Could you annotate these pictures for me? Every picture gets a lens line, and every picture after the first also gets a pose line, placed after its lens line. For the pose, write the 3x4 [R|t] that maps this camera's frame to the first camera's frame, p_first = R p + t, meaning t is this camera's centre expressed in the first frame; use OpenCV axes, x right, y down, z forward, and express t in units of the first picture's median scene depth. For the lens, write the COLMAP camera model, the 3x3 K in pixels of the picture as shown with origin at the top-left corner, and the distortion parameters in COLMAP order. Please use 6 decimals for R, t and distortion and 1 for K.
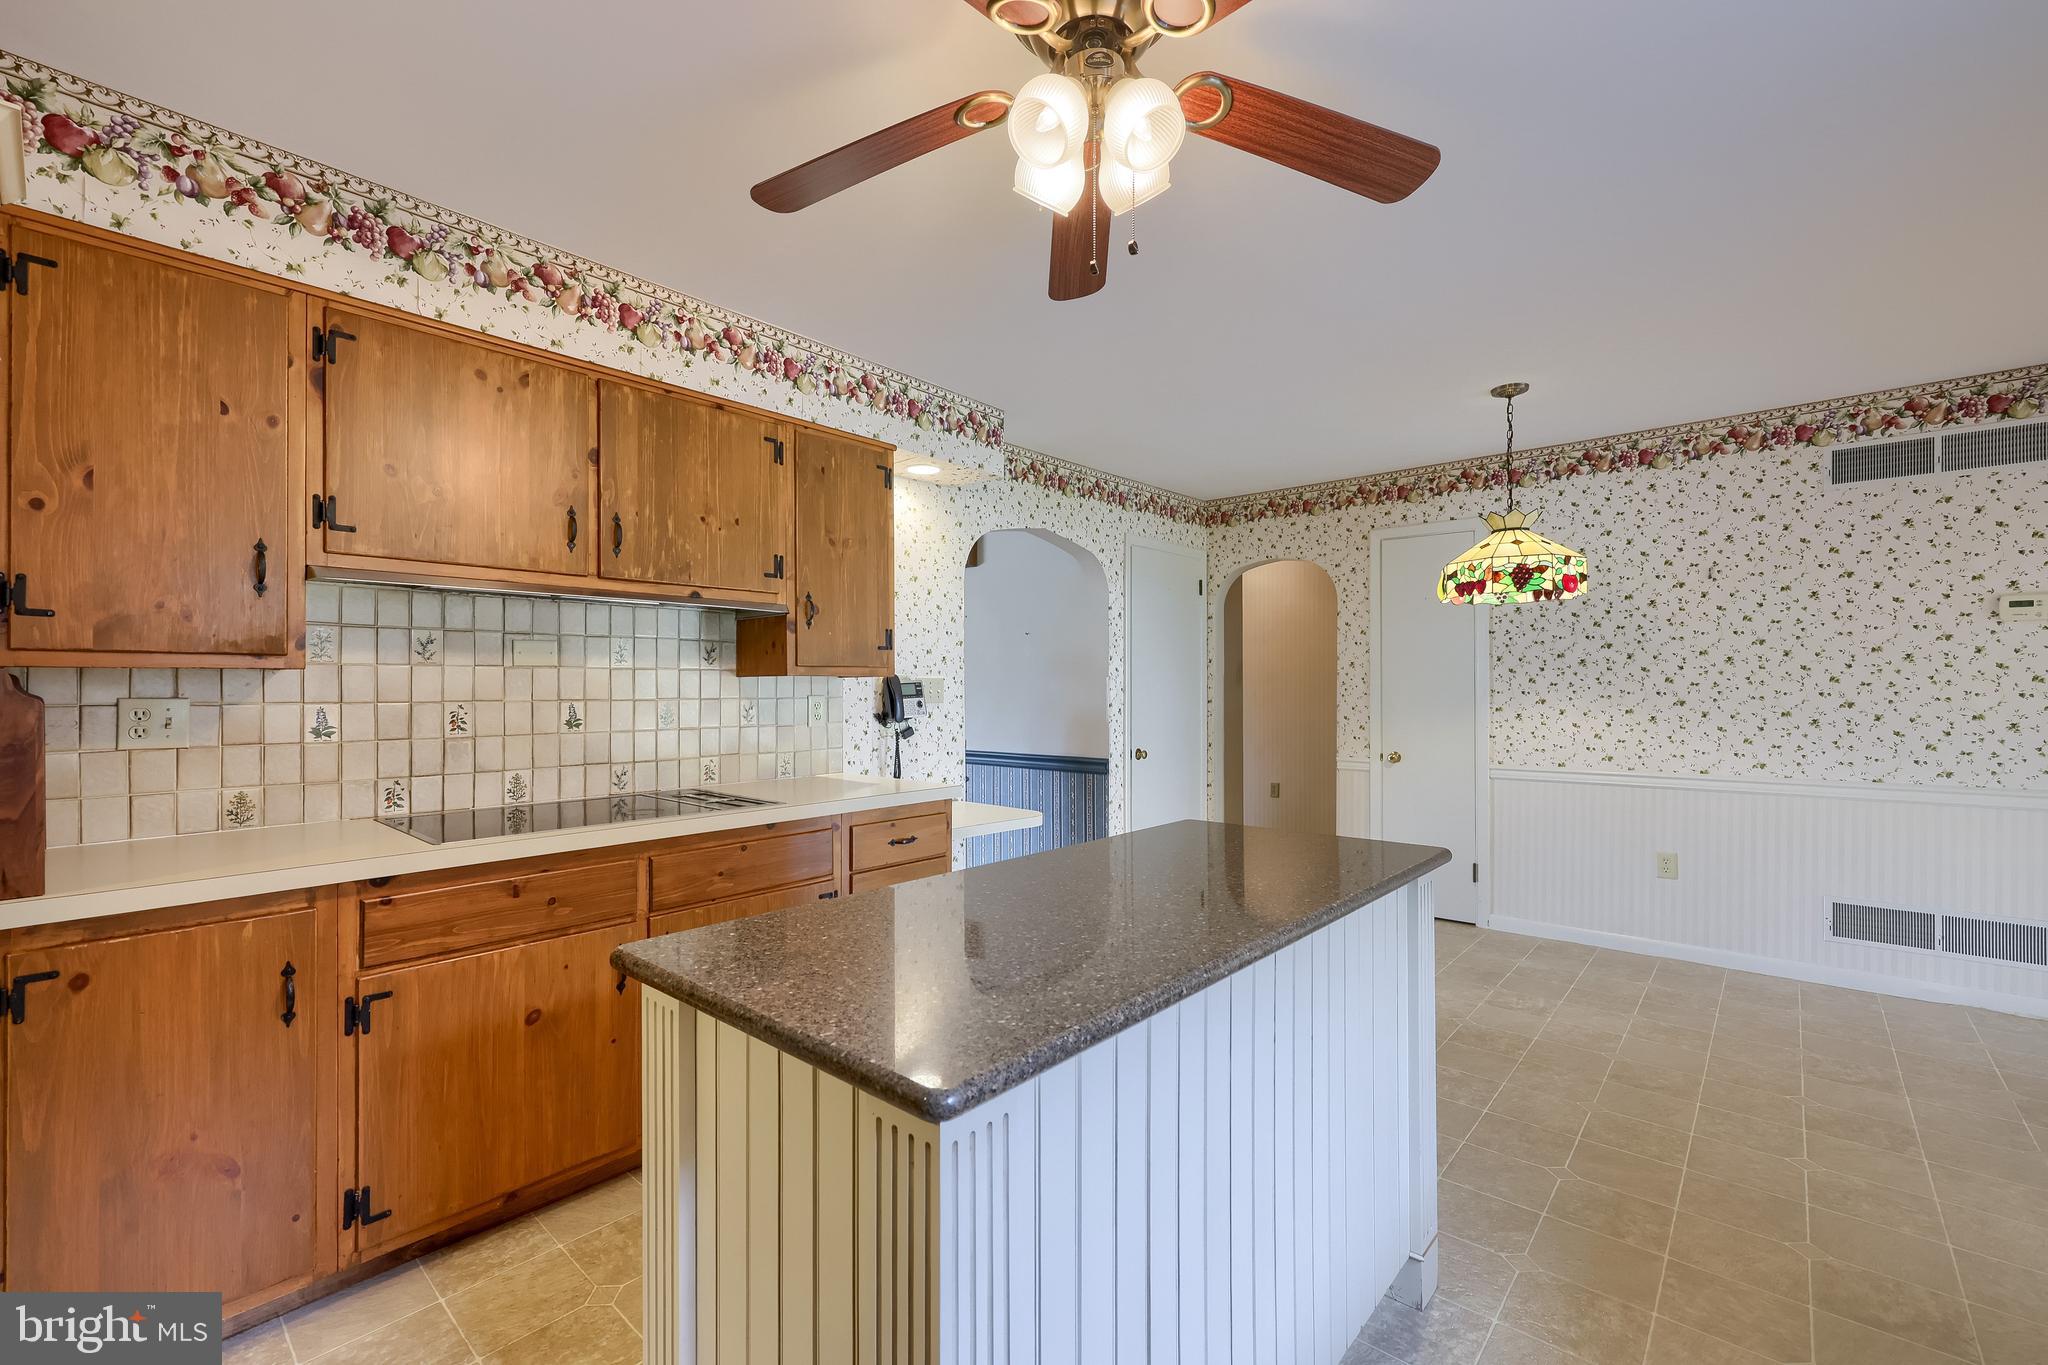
lens RADIAL K [[846.1, 0, 1091.2], [0, 846.1, 686.5], [0, 0, 1]] dist [0.001219, 0.000383]
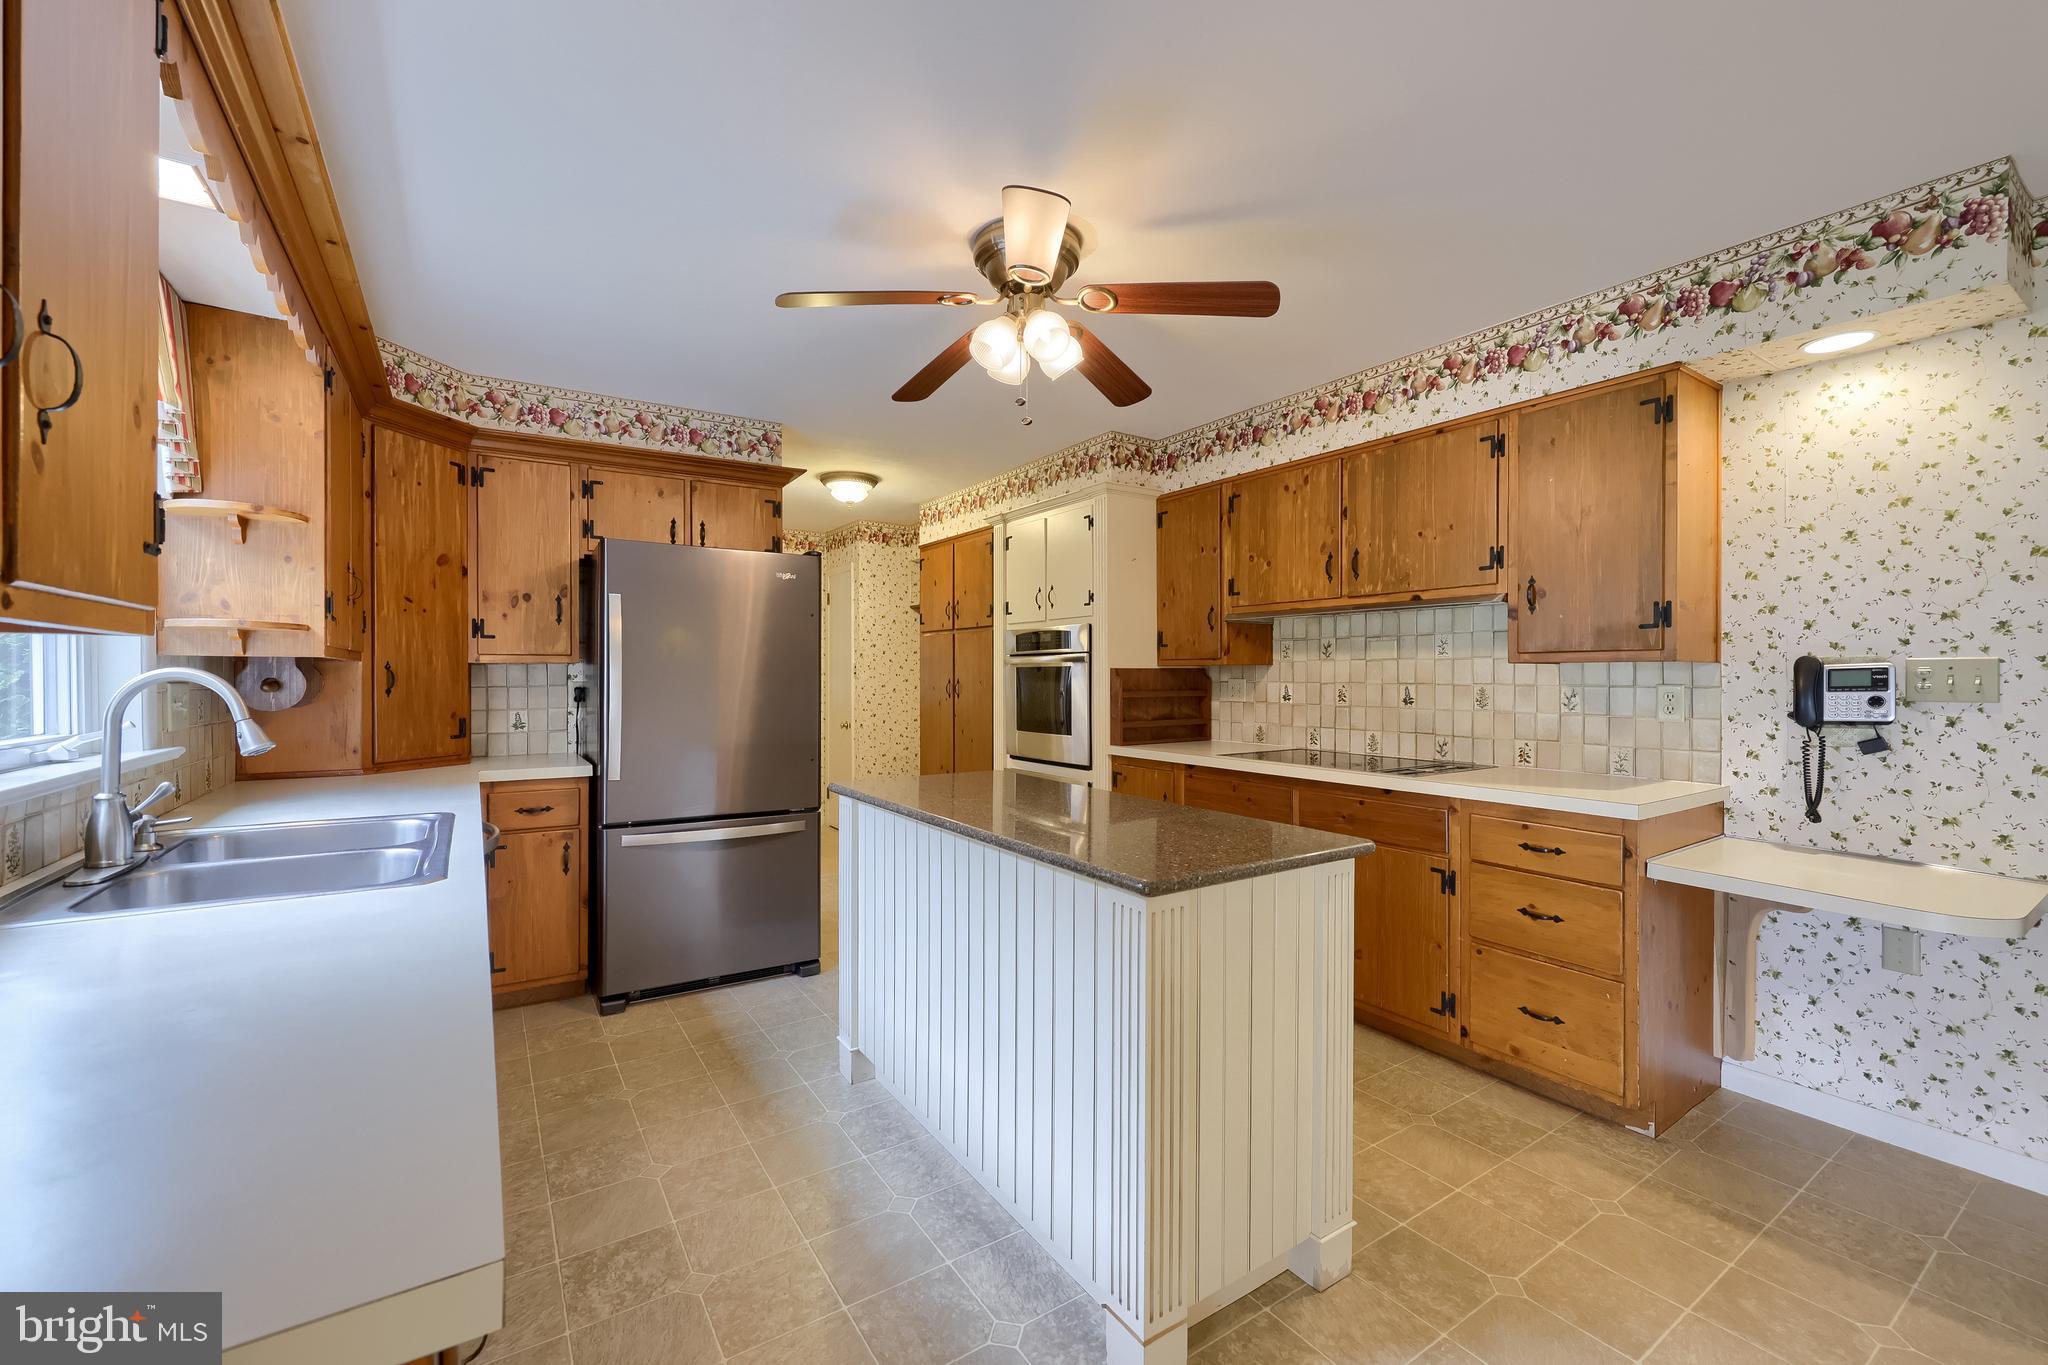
lens RADIAL K [[814.4, 0, 962.2], [0, 814.4, 674.5], [0, 0, 1]] dist [-0.000665, 0.000077]
pose [[-0.336501, 0.005672, -0.941666, 0.843132], [0.004179, 0.999981, 0.004530, -0.007081], [0.941674, -0.002411, -0.336518, 0.775228]]
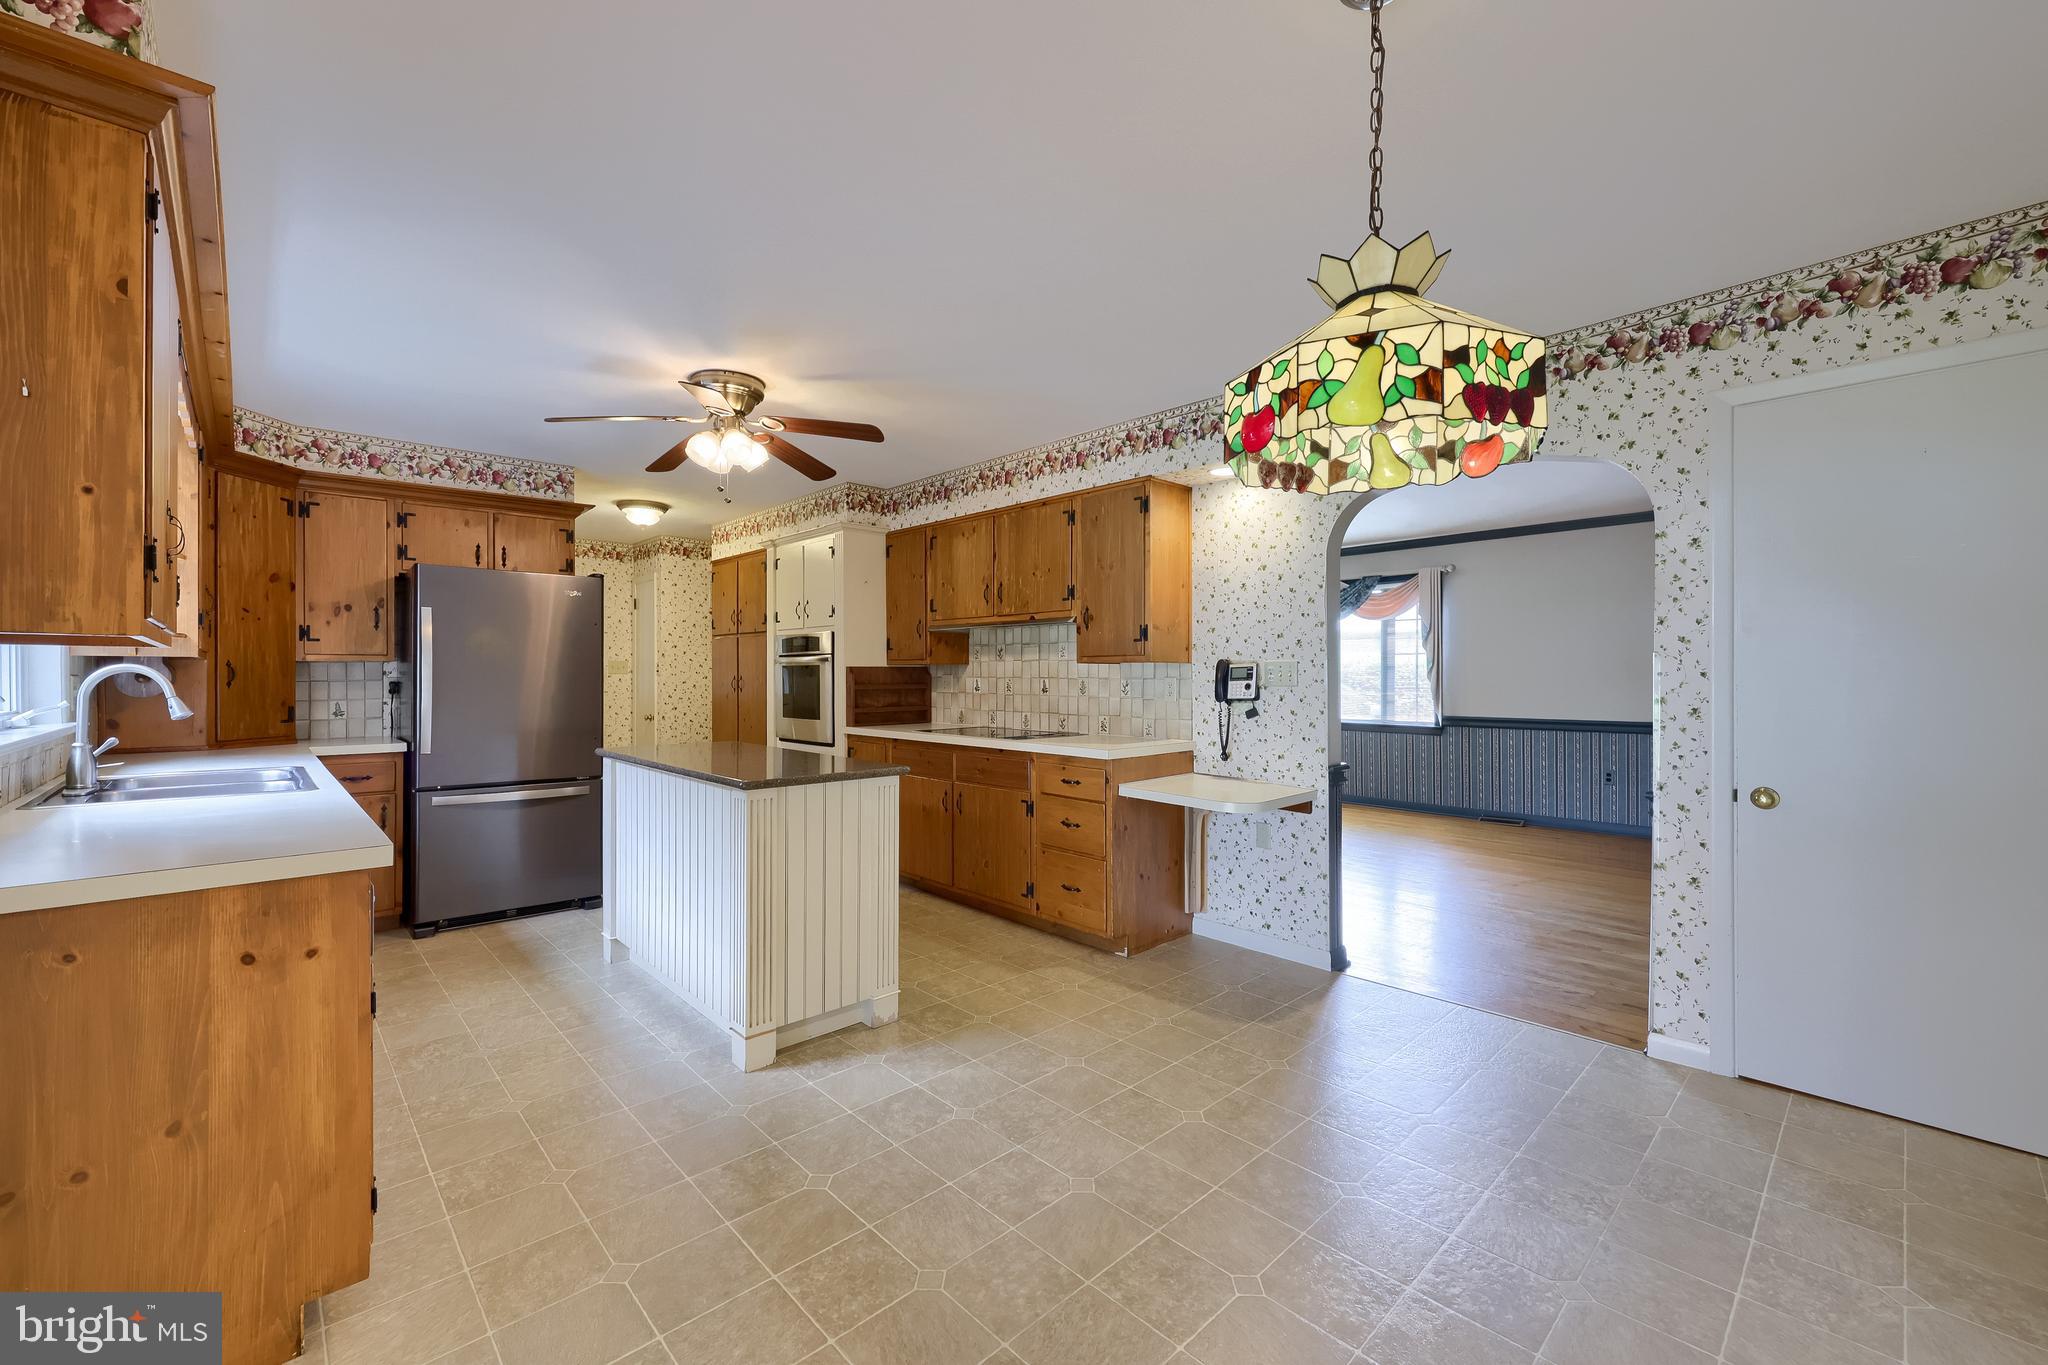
lens RADIAL K [[843.3, 0, 959.8], [0, 843.3, 673.3], [0, 0, 1]] dist [0.000753, -0.000124]
pose [[-0.179566, 0.004800, -0.983734, 1.262805], [0.003272, 0.999985, 0.004282, -0.002112], [0.983741, -0.002450, -0.179579, 1.158447]]
